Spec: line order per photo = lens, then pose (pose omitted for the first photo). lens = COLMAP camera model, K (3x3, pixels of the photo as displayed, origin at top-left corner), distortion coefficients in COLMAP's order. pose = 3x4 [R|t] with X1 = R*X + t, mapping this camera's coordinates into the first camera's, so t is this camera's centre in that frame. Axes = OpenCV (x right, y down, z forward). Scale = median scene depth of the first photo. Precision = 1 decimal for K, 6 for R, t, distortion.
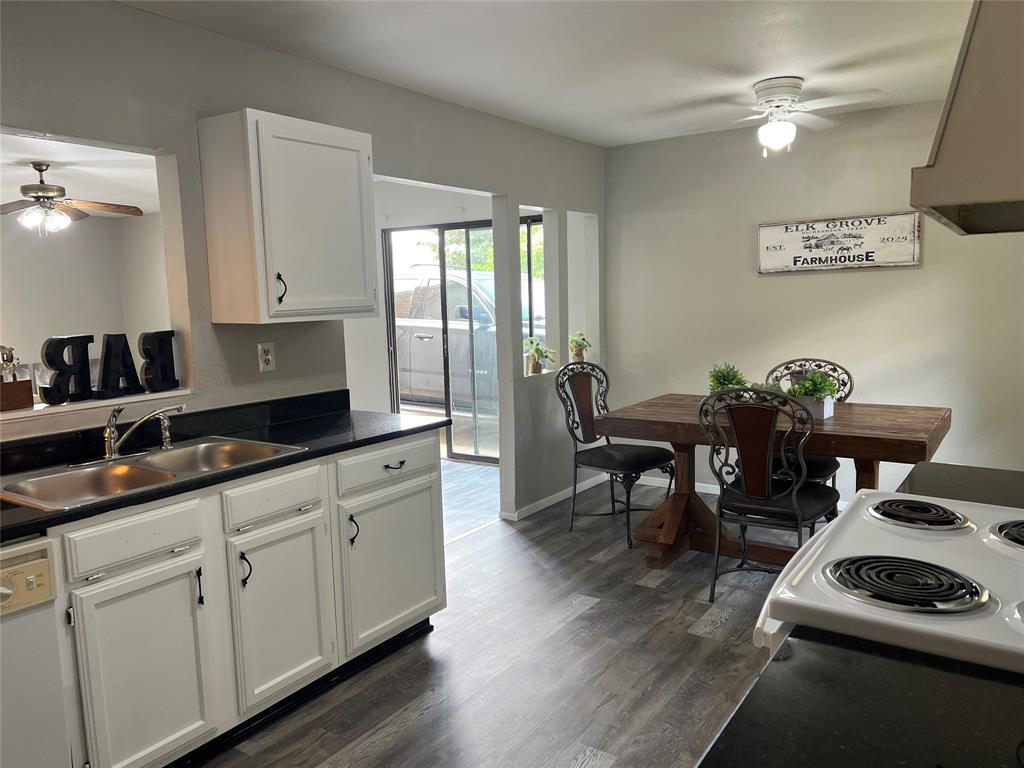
lens RADIAL K [[763.5, 0, 519.2], [0, 763.5, 383.8], [0, 0, 1]] dist [0.053052, -0.066710]
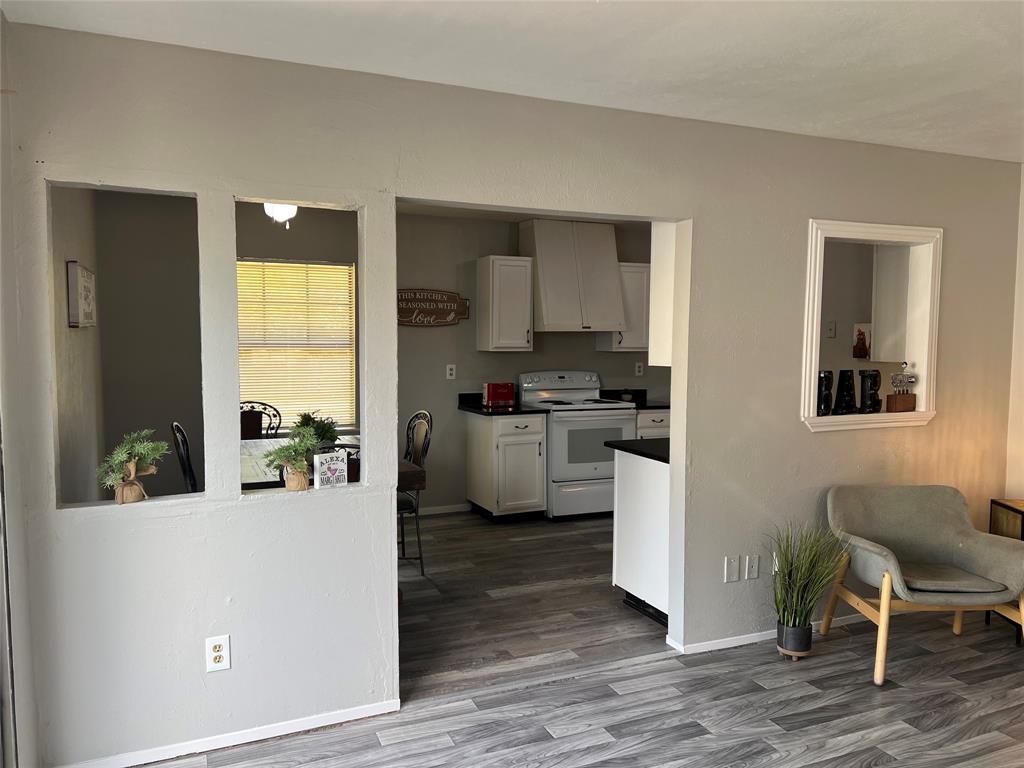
lens RADIAL K [[764.8, 0, 511.6], [0, 764.8, 381.3], [0, 0, 1]] dist [0.056041, -0.061912]
pose [[-0.843967, -0.010476, 0.536293, -0.472136], [0.079560, 0.986306, 0.144470, -0.184601], [-0.530462, 0.164595, -0.831576, 1.553158]]
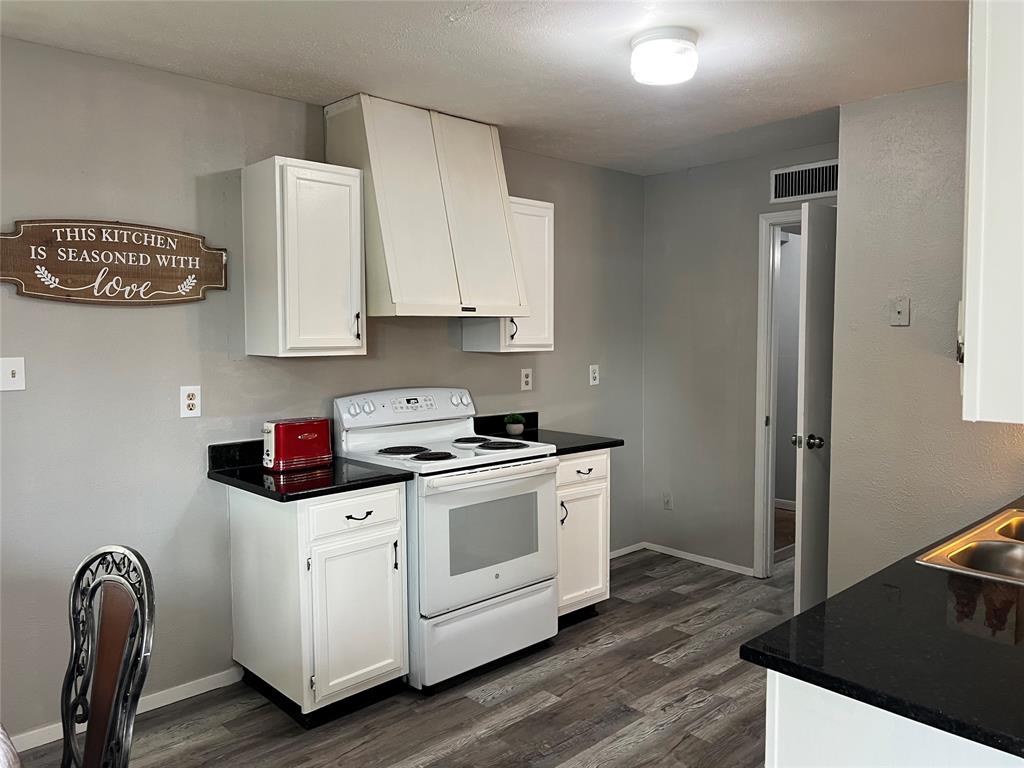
lens RADIAL K [[769.4, 0, 525.2], [0, 769.4, 368.1], [0, 0, 1]] dist [0.081779, -0.123754]
pose [[-0.978409, 0.013885, 0.206209, -0.043591], [0.048544, 0.985268, 0.163985, -0.132204], [-0.200894, 0.170454, -0.964669, 1.022714]]
